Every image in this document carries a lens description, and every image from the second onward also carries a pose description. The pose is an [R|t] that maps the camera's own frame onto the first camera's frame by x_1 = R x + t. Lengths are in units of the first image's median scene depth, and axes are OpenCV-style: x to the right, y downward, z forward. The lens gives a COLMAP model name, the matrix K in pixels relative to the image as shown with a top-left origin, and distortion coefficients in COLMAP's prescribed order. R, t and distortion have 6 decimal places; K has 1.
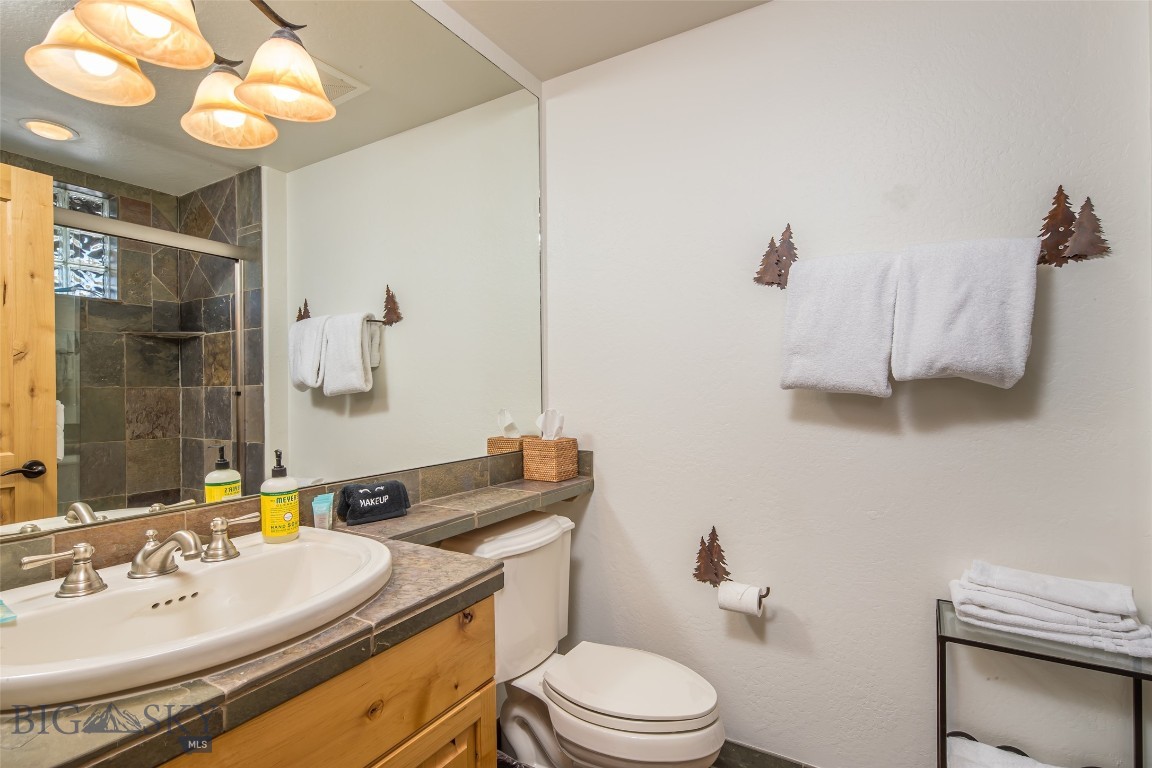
lens RADIAL K [[572.0, 0, 577.4], [0, 572.0, 384.3], [0, 0, 1]] dist [0.001747, -0.000201]
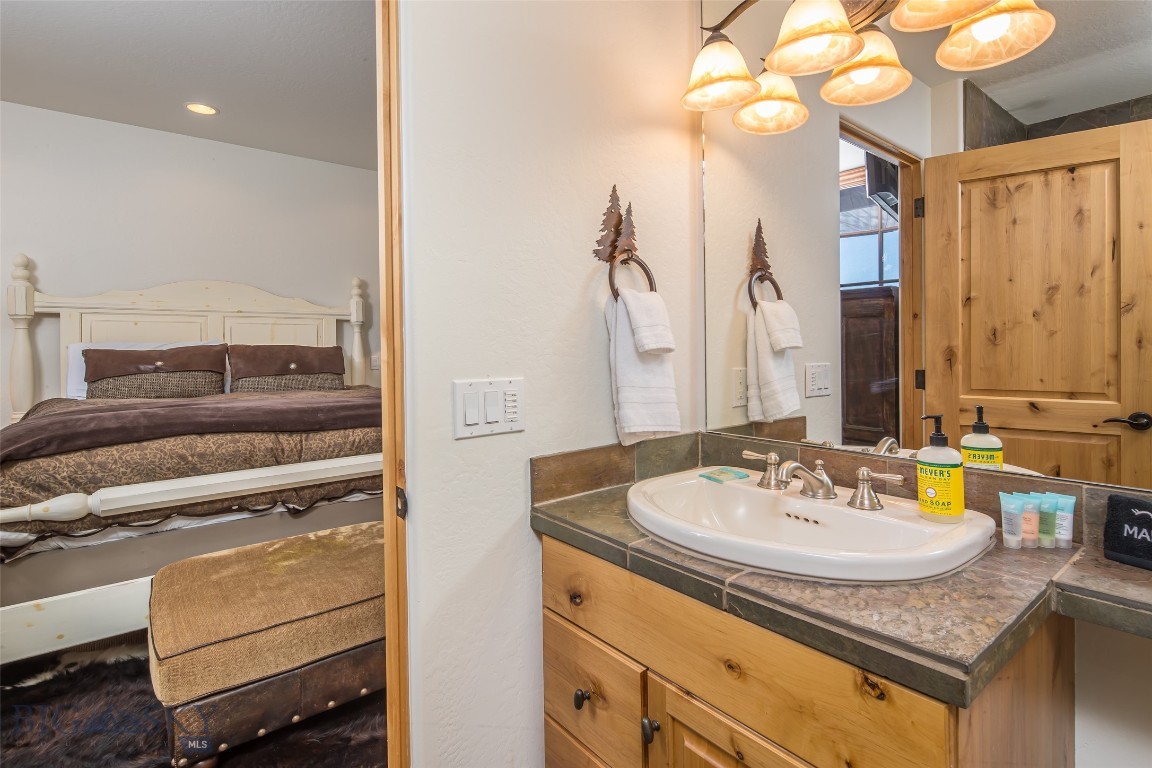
lens RADIAL K [[572.0, 0, 586.7], [0, 572.0, 355.9], [0, 0, 1]] dist [0.001747, -0.000201]
pose [[-0.363612, 0.022572, -0.931277, 0.660556], [0.018424, 0.999685, 0.017036, 0.001527], [0.931368, -0.010963, -0.363913, 1.134976]]
